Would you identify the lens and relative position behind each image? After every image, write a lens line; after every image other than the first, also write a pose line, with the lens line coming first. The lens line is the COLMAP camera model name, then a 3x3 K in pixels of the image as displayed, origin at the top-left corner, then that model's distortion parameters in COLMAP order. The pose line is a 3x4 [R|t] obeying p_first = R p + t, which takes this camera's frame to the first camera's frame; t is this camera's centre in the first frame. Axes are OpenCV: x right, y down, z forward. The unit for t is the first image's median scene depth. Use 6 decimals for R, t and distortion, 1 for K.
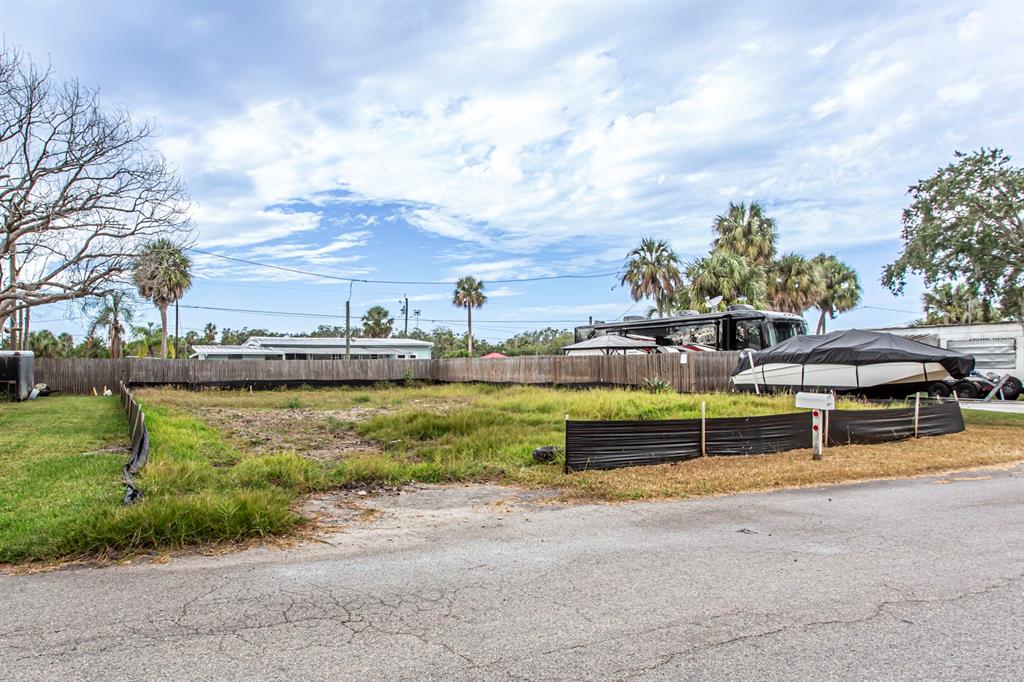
lens RADIAL K [[655.2, 0, 395.2], [0, 655.2, 364.4], [0, 0, 1]] dist [-0.001557, 0.003226]
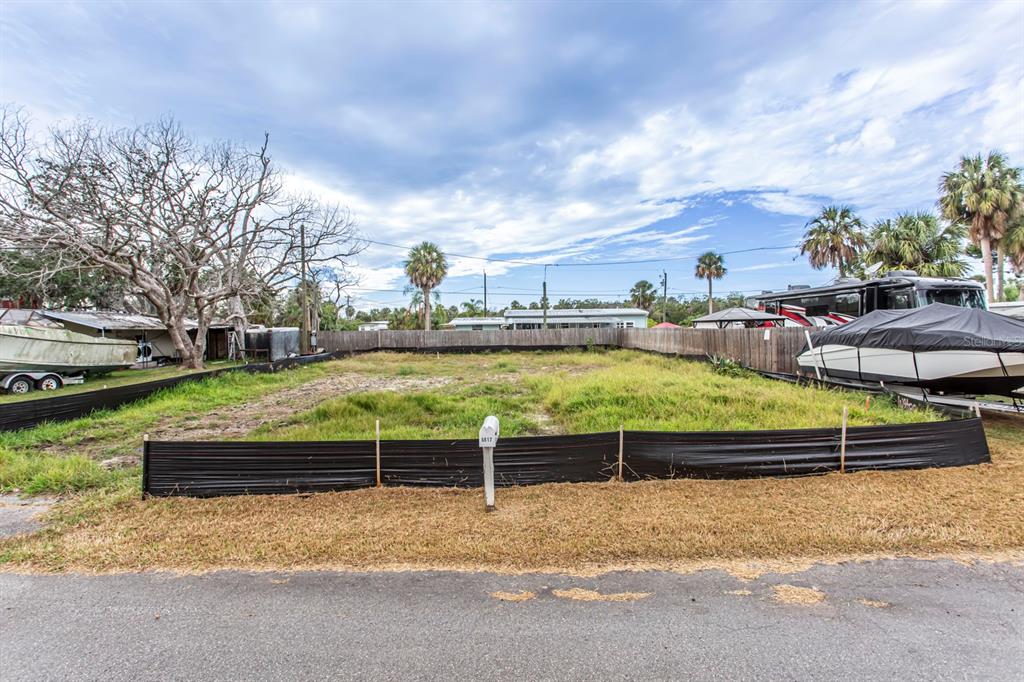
lens RADIAL K [[476.9, 0, 512.0], [0, 476.9, 341.0], [0, 0, 1]] dist [0.000367, 0.000523]
pose [[0.919701, 0.004552, -0.392593, 0.259462], [0.009843, 0.999351, 0.034644, -0.018984], [0.392496, -0.035726, 0.919059, 0.154545]]
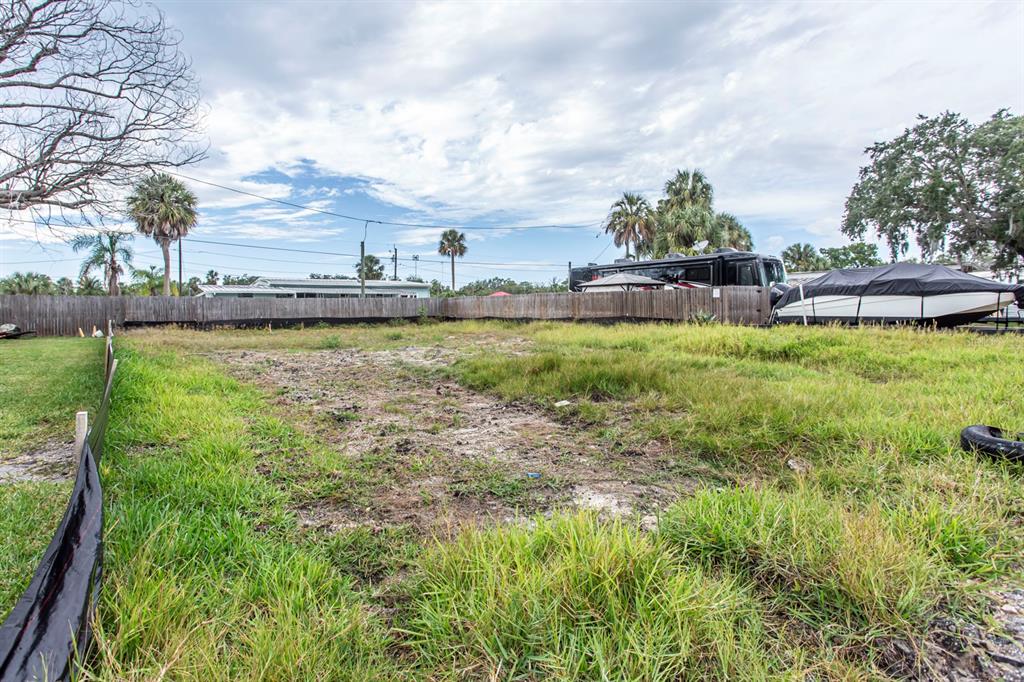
lens RADIAL K [[508.2, 0, 478.3], [0, 508.2, 316.9], [0, 0, 1]] dist [0.000756, 0.000718]
pose [[0.978135, -0.008572, 0.207796, -0.069877], [0.004333, 0.999773, 0.020846, 0.007542], [-0.207927, -0.019489, 0.977950, 0.198838]]
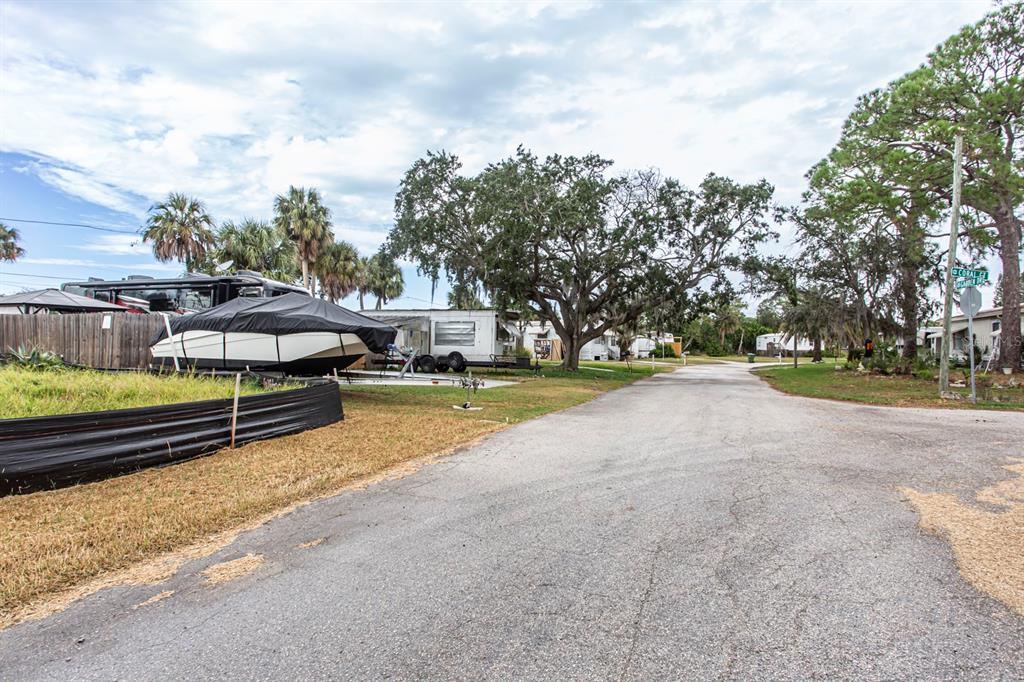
lens RADIAL K [[530.5, 0, 517.9], [0, 530.5, 324.8], [0, 0, 1]] dist [0.005279, 0.001564]
pose [[0.711018, 0.046821, 0.701613, 0.243810], [-0.027053, 0.998863, -0.039242, 0.003598], [-0.702653, 0.008921, 0.711477, 0.176383]]
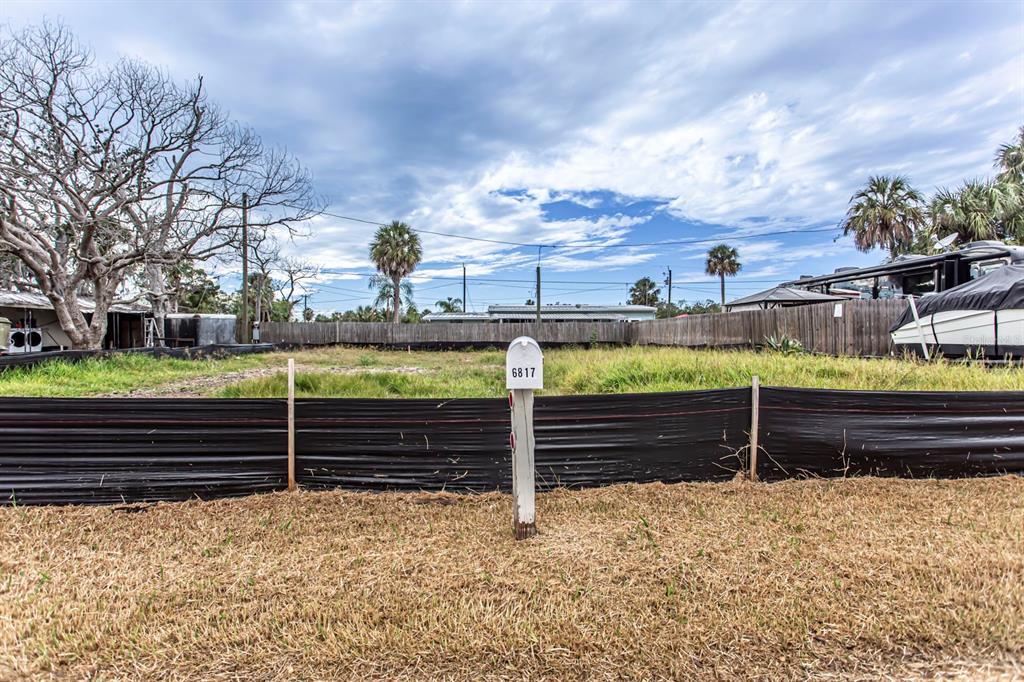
lens RADIAL K [[530.7, 0, 512.0], [0, 530.7, 341.0], [0, 0, 1]] dist [-0.001587, 0.000651]
pose [[0.933878, 0.004097, -0.357569, 0.217535], [0.000391, 0.999922, 0.012480, 0.012415], [0.357592, -0.011794, 0.933803, 0.220073]]
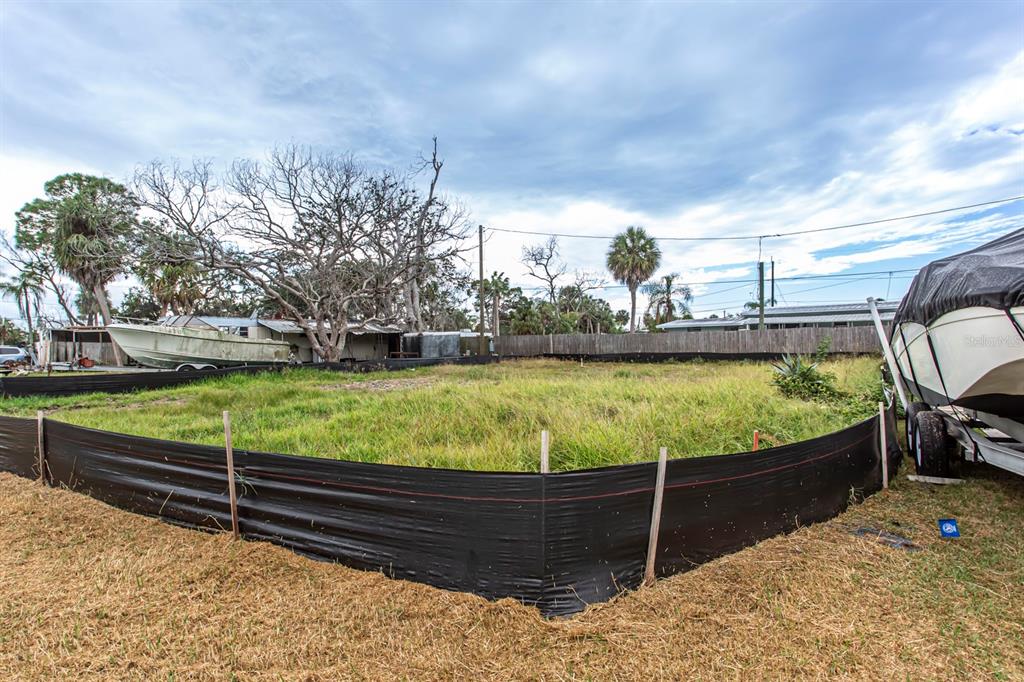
lens RADIAL K [[555.3, 0, 512.0], [0, 555.3, 341.0], [0, 0, 1]] dist [-0.001442, 0.000023]
pose [[0.519632, -0.011147, -0.854318, 0.439757], [0.018111, 0.999834, -0.002030, 0.003574], [0.854198, -0.014417, 0.519747, 0.378195]]
